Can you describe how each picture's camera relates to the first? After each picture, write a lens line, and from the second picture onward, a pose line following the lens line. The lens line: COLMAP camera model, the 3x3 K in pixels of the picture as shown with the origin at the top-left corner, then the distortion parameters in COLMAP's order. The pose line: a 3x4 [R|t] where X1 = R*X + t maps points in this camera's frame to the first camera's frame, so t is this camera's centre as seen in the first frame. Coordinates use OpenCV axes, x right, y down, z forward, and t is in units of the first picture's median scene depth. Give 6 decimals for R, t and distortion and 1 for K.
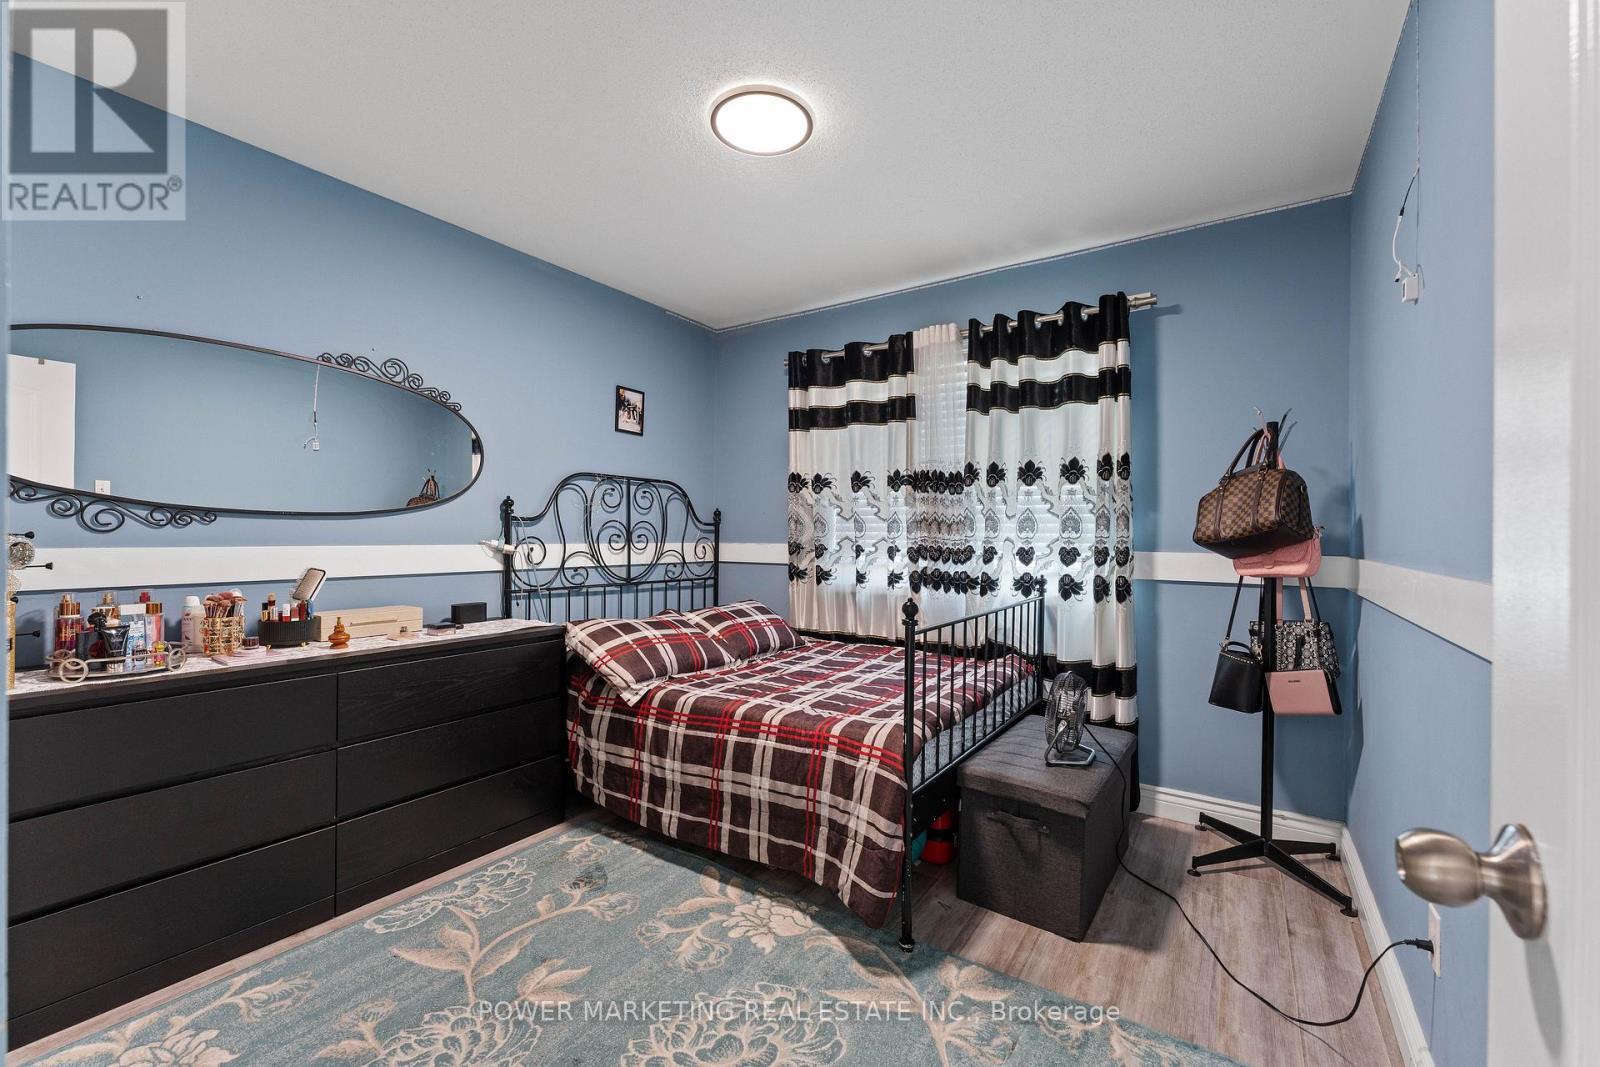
lens RADIAL K [[738.0, 0, 799.8], [0, 738.0, 538.2], [0, 0, 1]] dist [-0.011384, -0.000363]
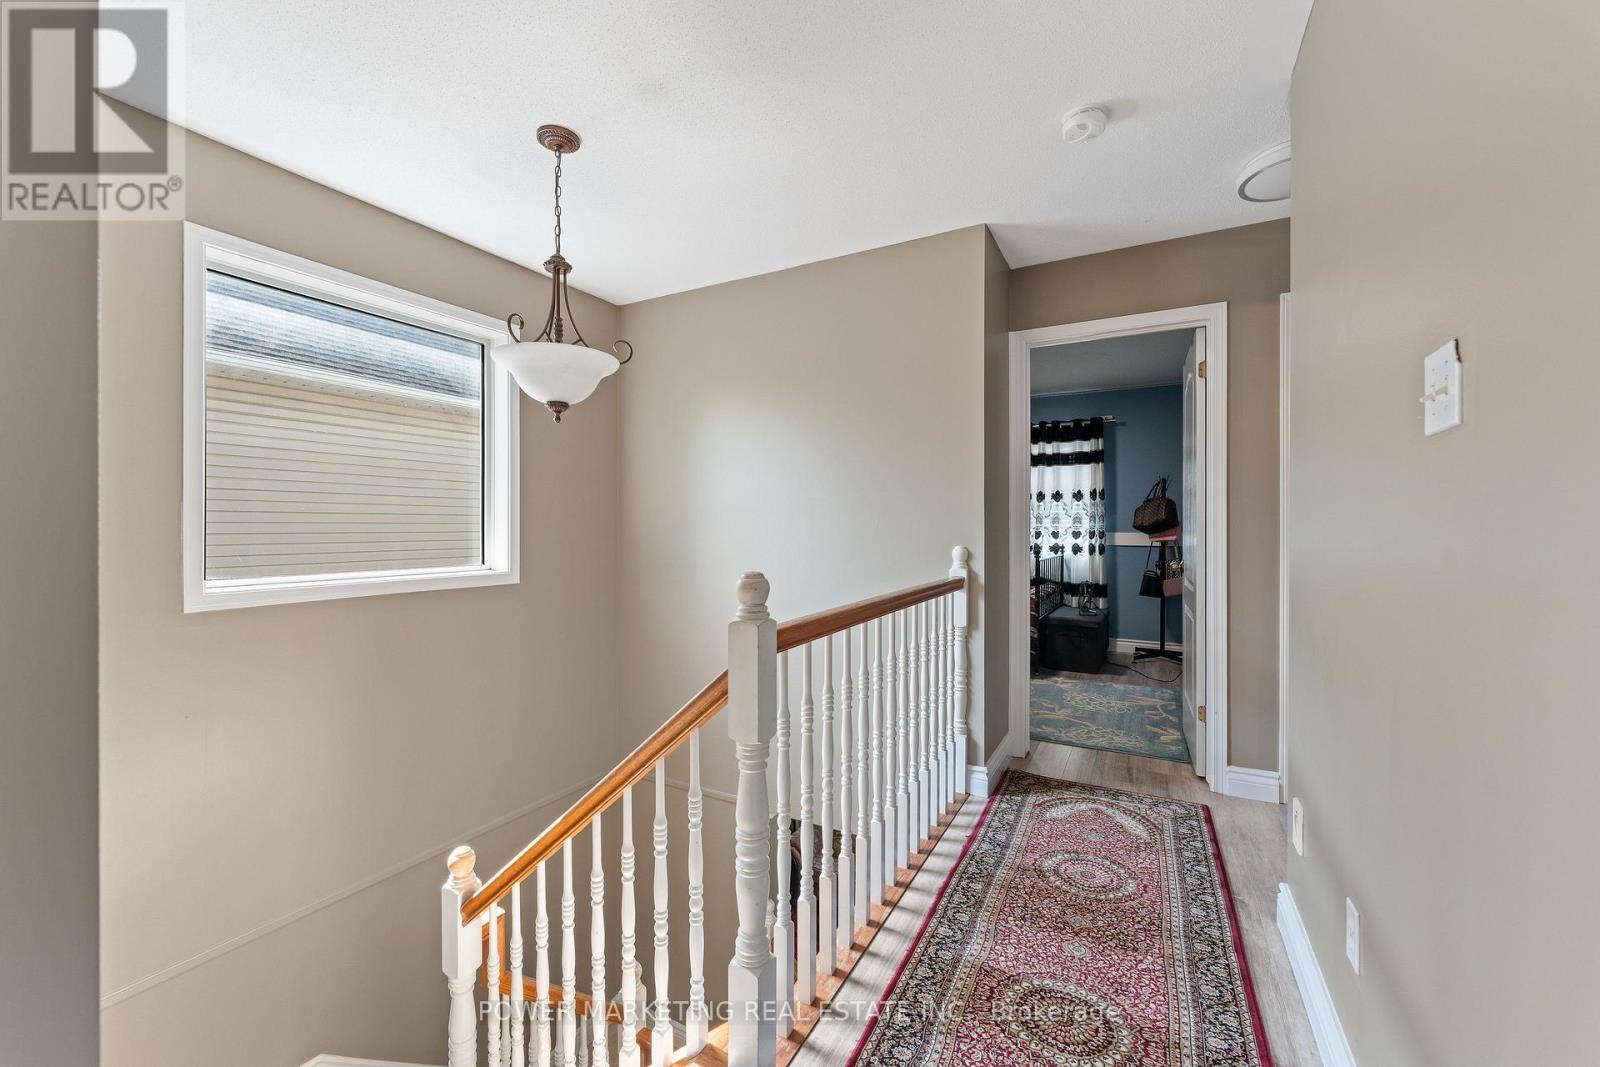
lens RADIAL K [[774.7, 0, 794.7], [0, 774.7, 531.2], [0, 0, 1]] dist [0.000776, 0.000222]
pose [[0.994673, -0.006498, 0.102875, -0.708774], [0.006421, 0.999979, 0.001075, 0.005655], [-0.102880, -0.000409, 0.994694, -1.208744]]
